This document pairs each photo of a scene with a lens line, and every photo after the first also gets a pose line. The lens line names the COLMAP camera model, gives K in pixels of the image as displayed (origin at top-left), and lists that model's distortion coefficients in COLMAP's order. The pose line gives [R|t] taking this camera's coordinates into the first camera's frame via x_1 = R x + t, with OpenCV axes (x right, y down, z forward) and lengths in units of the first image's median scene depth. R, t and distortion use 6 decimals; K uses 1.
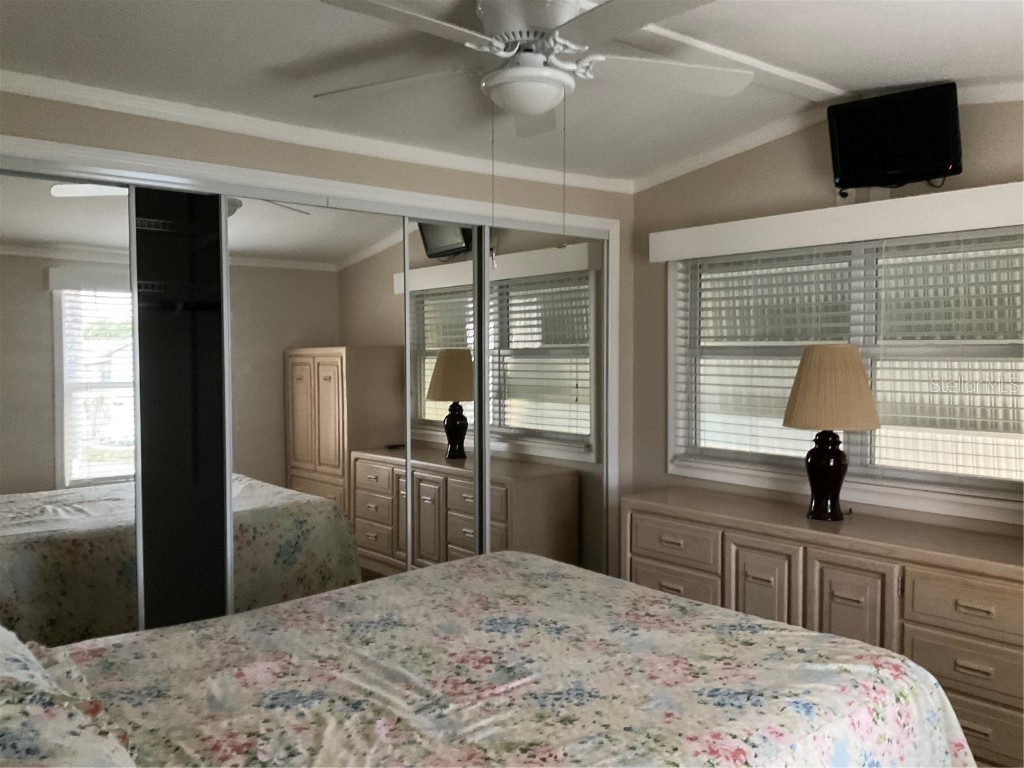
lens RADIAL K [[852.4, 0, 505.3], [0, 852.4, 379.2], [0, 0, 1]] dist [0.084404, -0.144642]
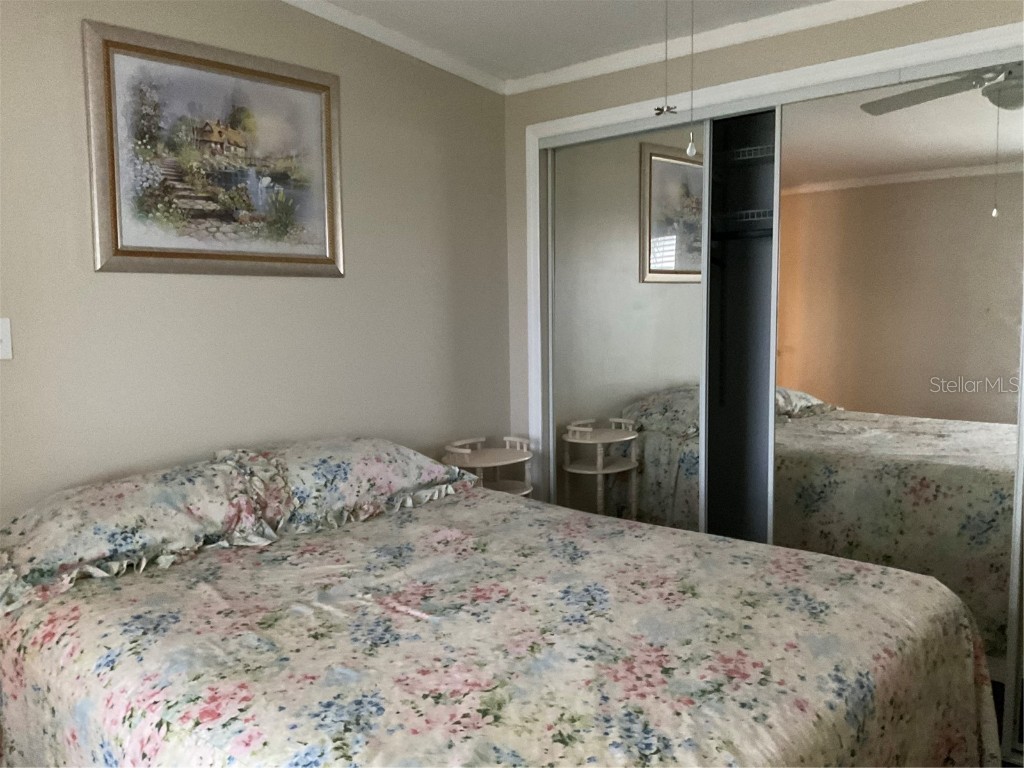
lens RADIAL K [[852.4, 0, 517.2], [0, 852.4, 383.4], [0, 0, 1]] dist [0.084404, -0.144642]
pose [[0.099942, 0.100875, -0.989867, 0.571071], [-0.016222, 0.994881, 0.099748, -0.001726], [0.994861, 0.006089, 0.101066, 0.604935]]
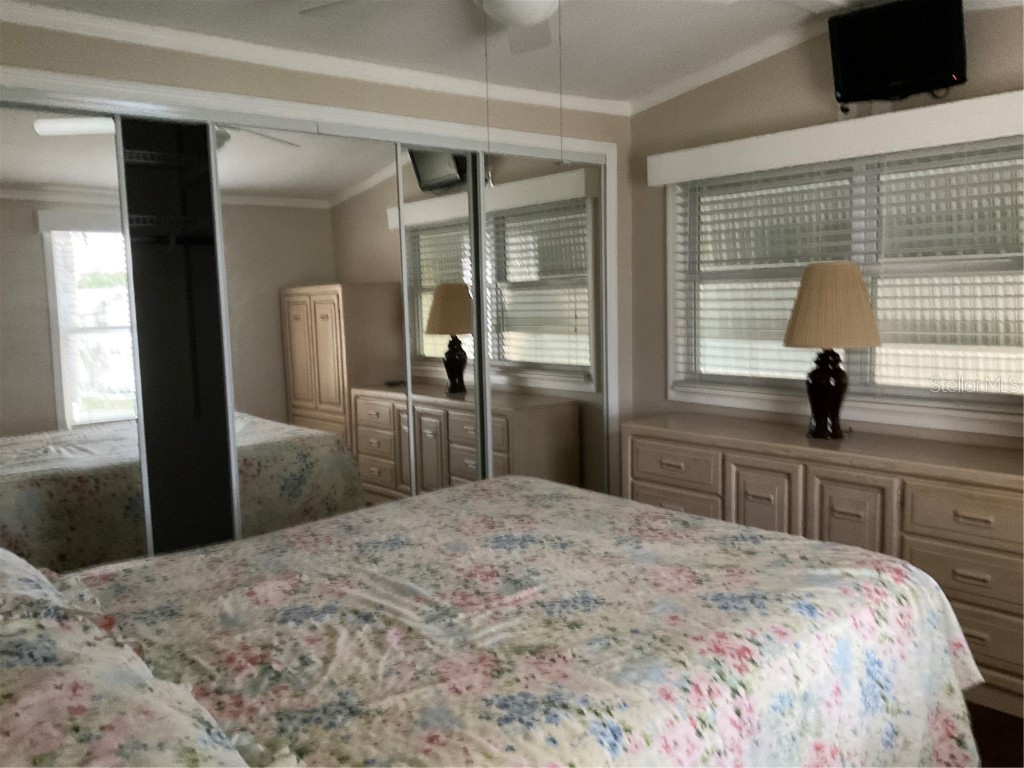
lens RADIAL K [[852.4, 0, 504.4], [0, 852.4, 379.5], [0, 0, 1]] dist [0.084404, -0.144642]
pose [[0.999718, -0.023743, 0.000801, -0.002693], [0.023634, 0.997406, 0.067985, 0.018418], [-0.002413, -0.067947, 0.997686, 0.002638]]
